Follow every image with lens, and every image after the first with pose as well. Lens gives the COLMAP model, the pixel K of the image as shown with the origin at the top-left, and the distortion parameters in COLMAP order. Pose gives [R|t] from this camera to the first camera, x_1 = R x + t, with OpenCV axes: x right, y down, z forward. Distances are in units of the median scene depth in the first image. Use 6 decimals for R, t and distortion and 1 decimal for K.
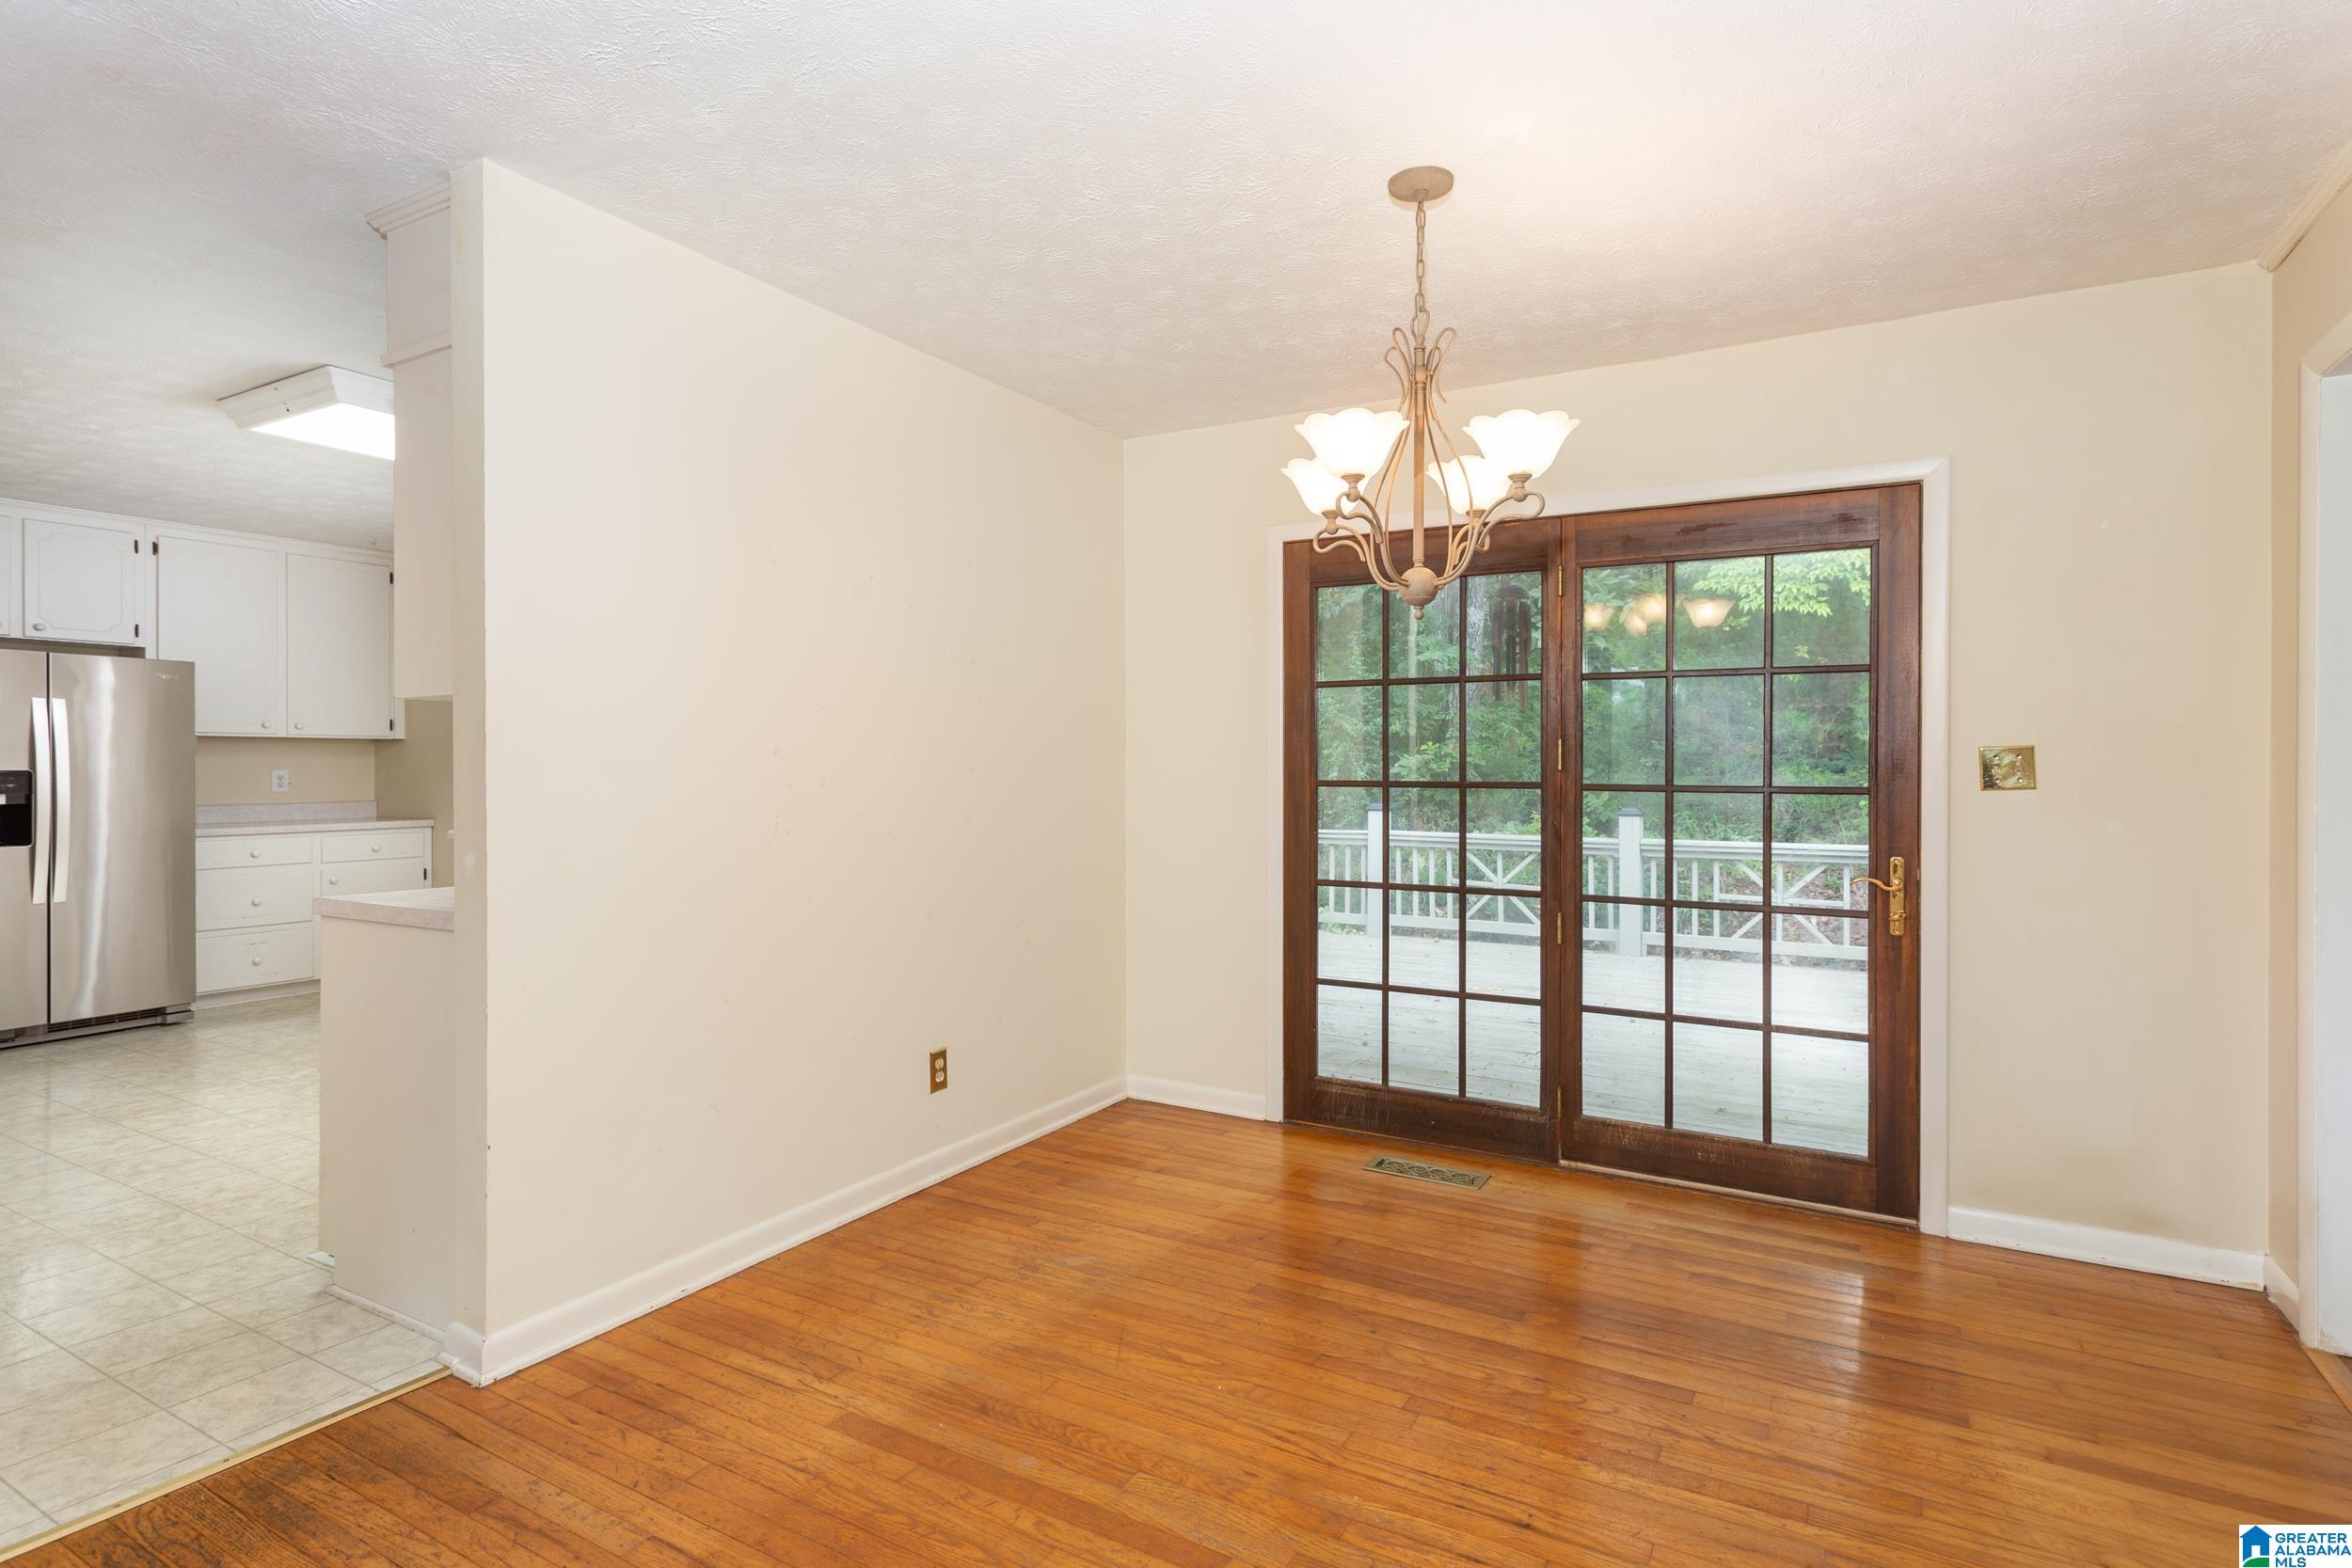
lens RADIAL K [[1140.6, 0, 1185.6], [0, 1140.6, 762.1], [0, 0, 1]] dist [0.019588, -0.000050]
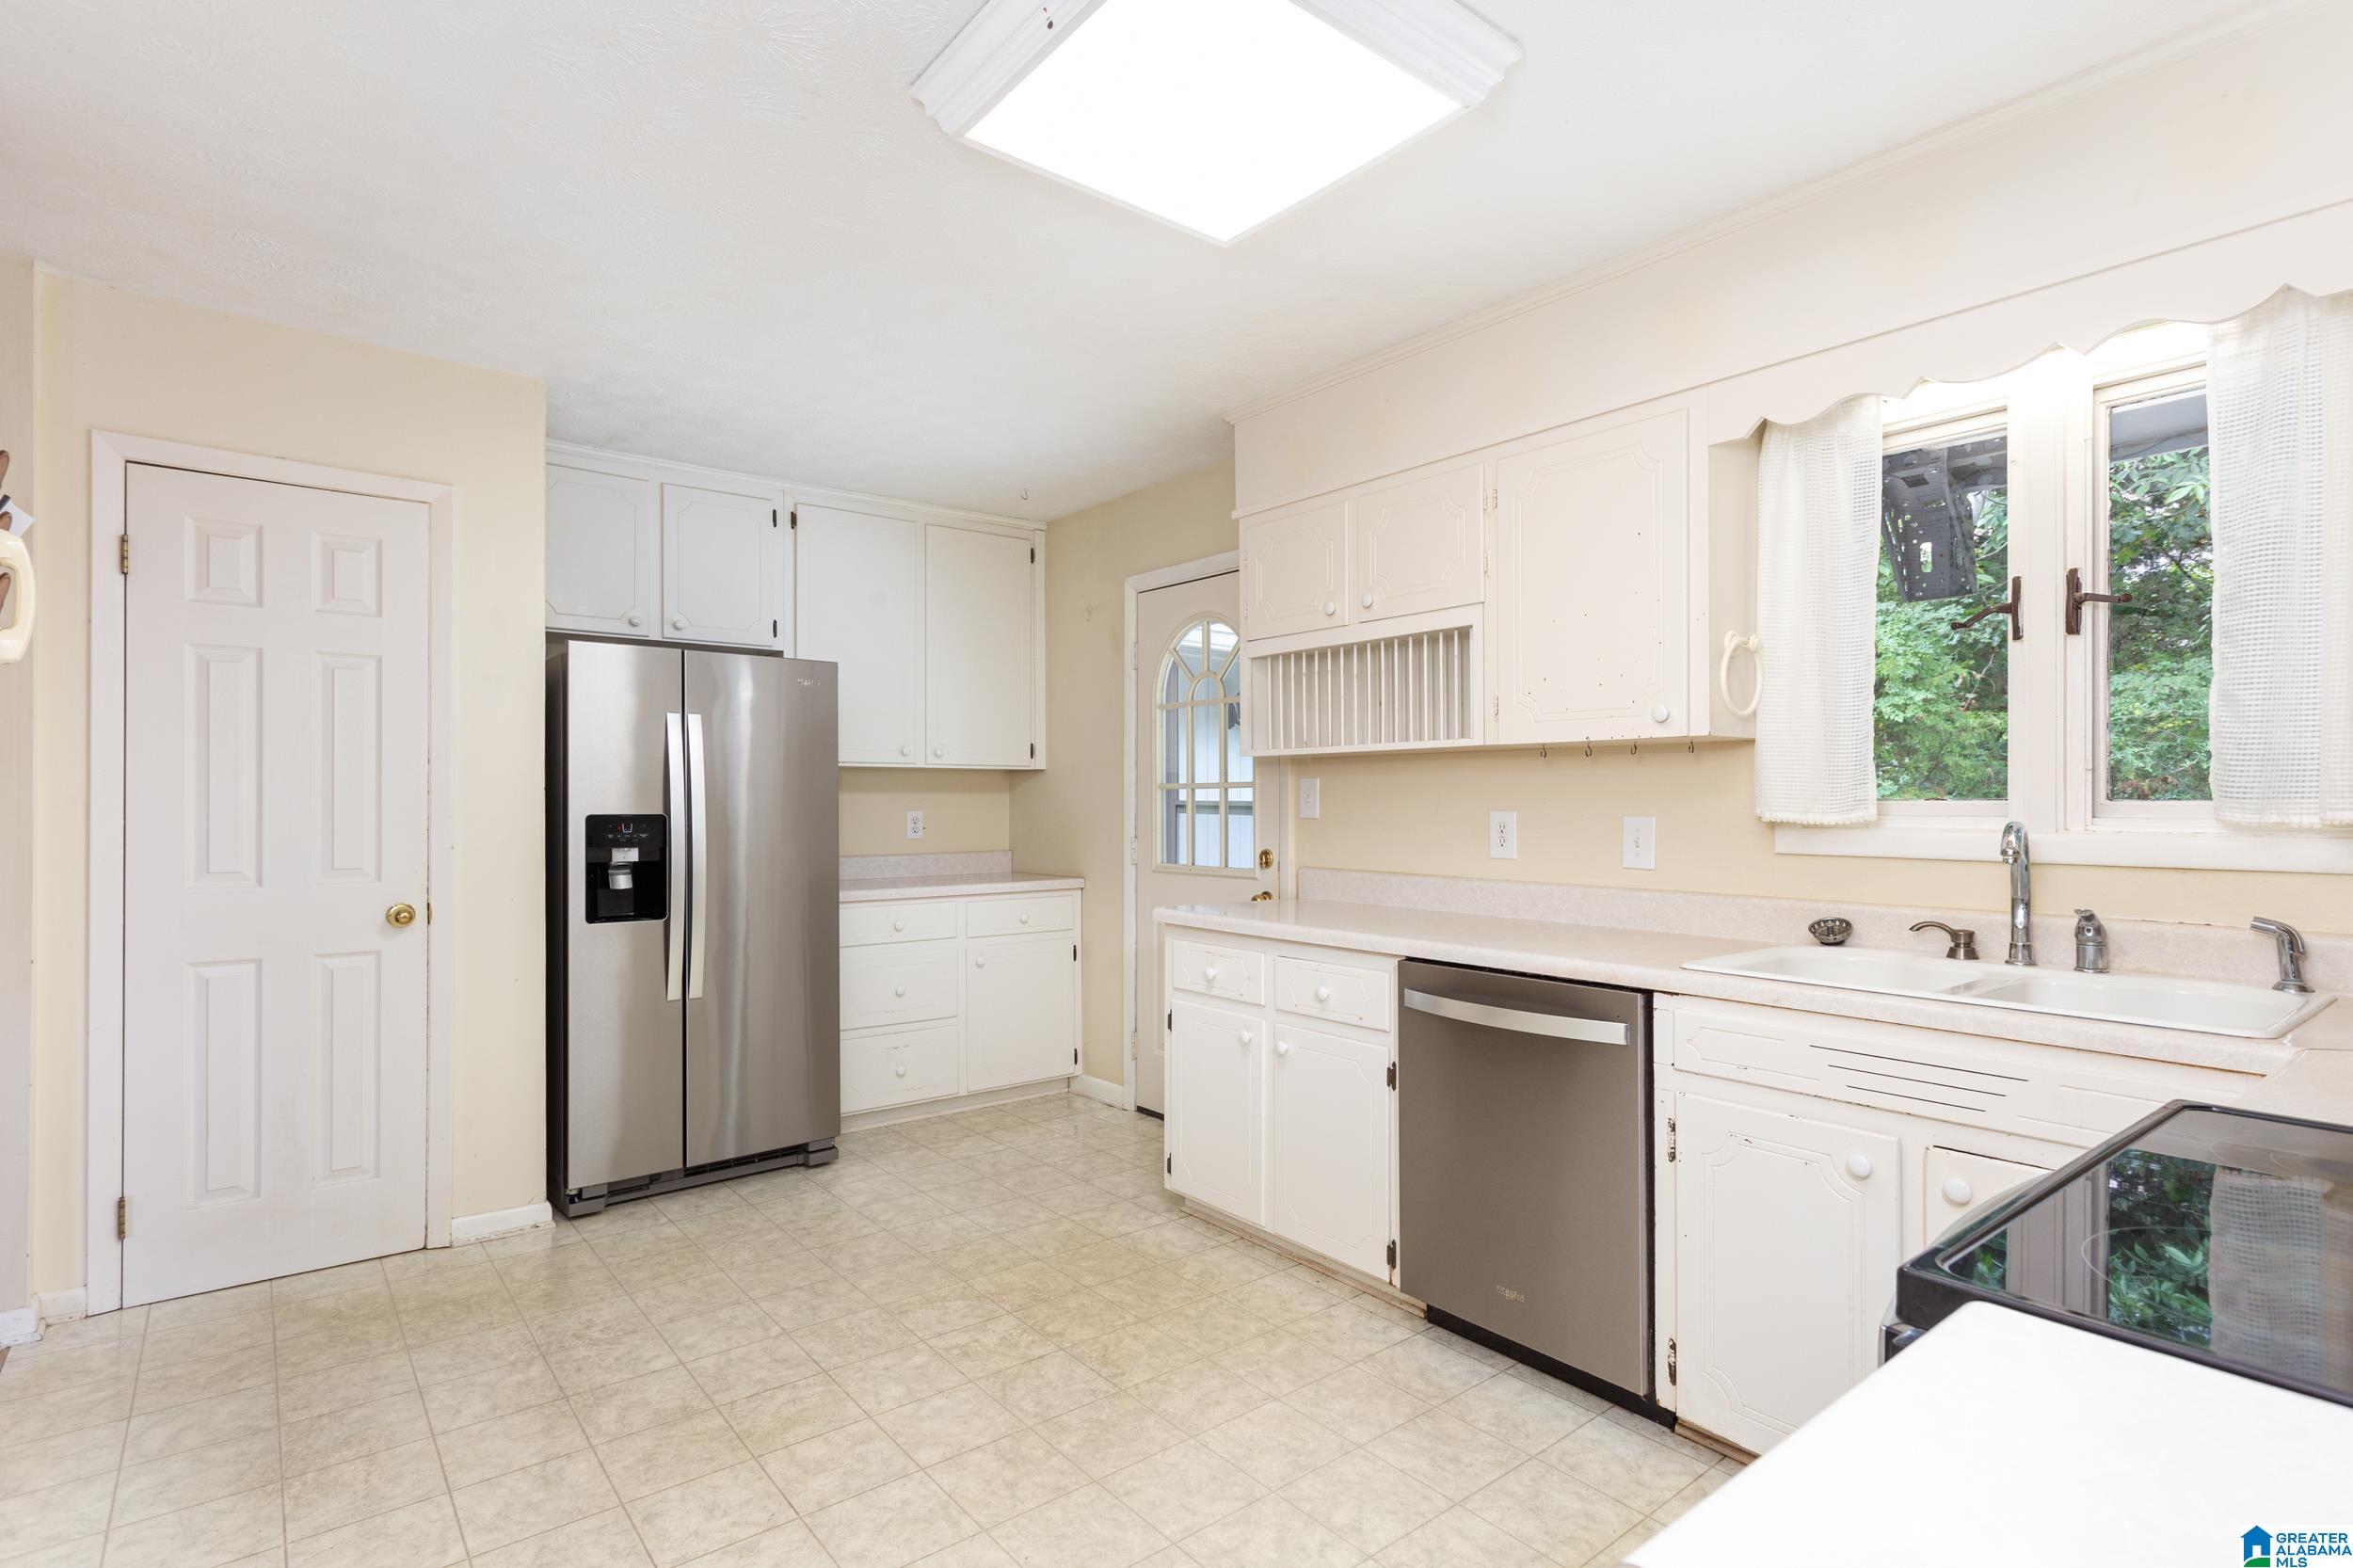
lens RADIAL K [[1141.1, 0, 1167.5], [0, 1141.1, 796.7], [0, 0, 1]] dist [0.019588, -0.000050]
pose [[0.934985, 0.005523, -0.354645, -0.399979], [-0.009286, 0.999917, -0.008910, 0.003679], [0.354566, 0.011624, 0.934959, 0.393278]]
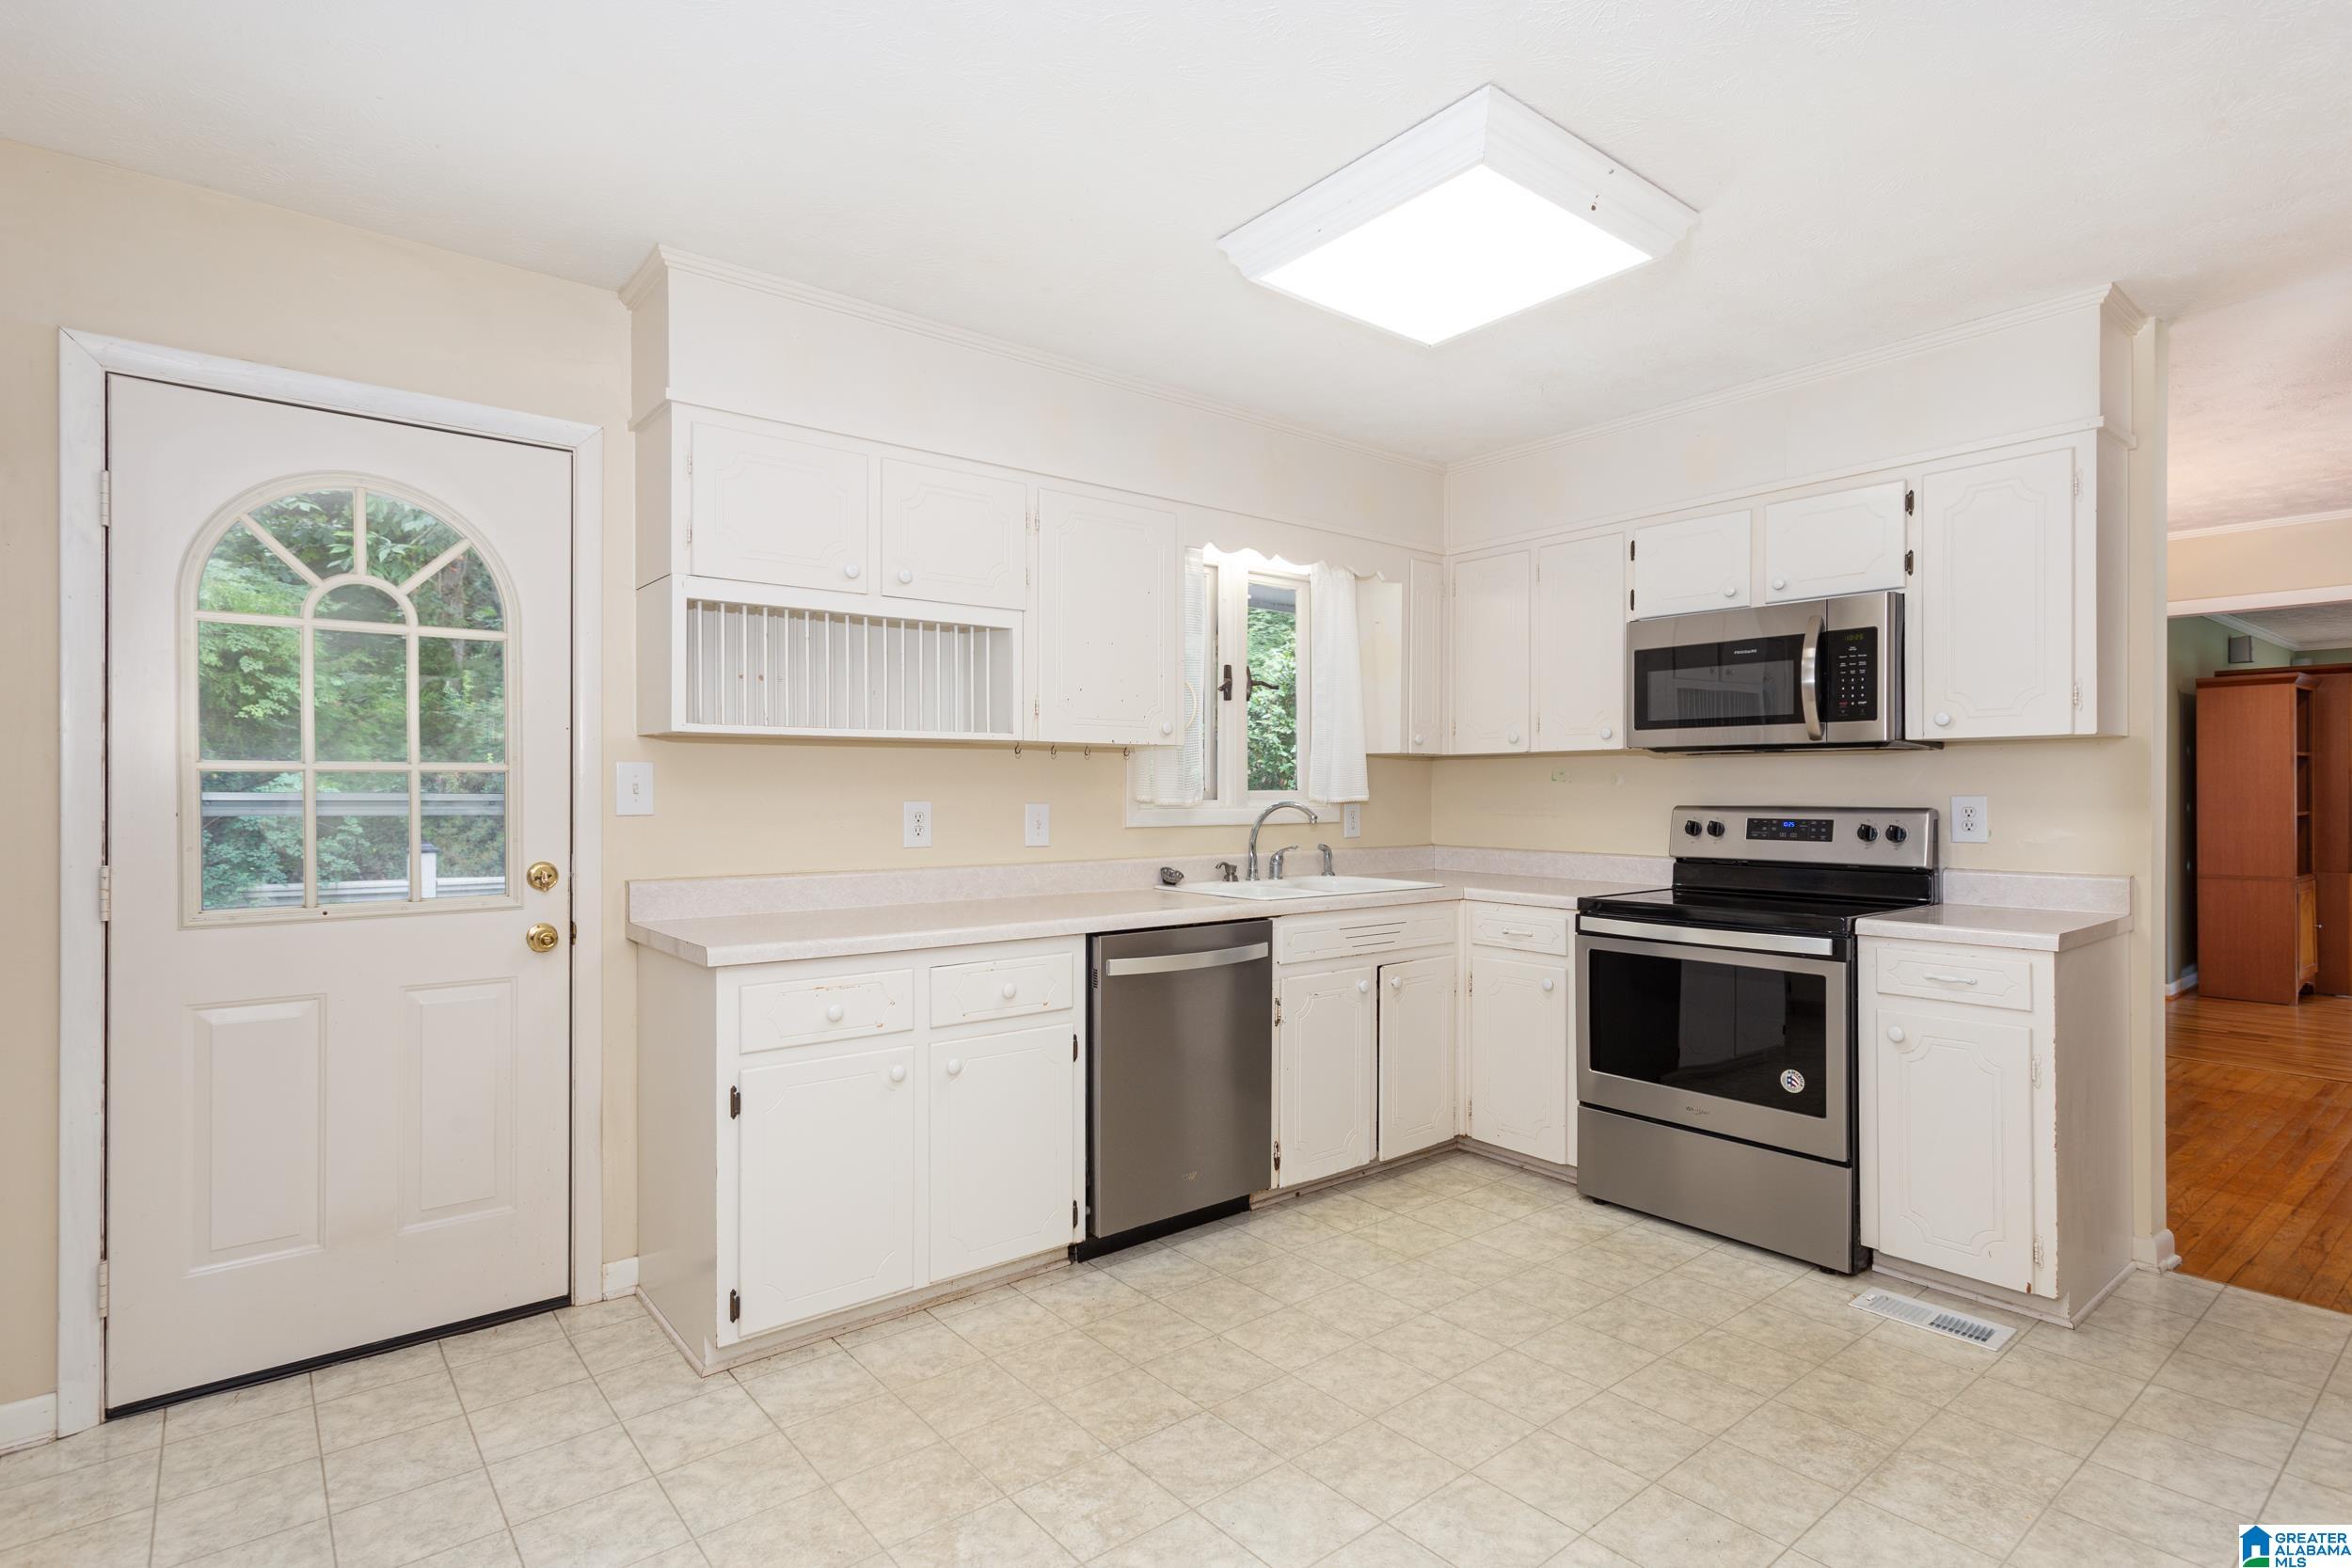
lens RADIAL K [[1140.6, 0, 1185.6], [0, 1140.6, 788.0], [0, 0, 1]] dist [0.019588, -0.000050]
pose [[0.364366, 0.007787, 0.931223, -0.894291], [0.005699, 0.999928, -0.010591, 0.004587], [-0.931239, 0.009166, 0.364295, 0.620571]]
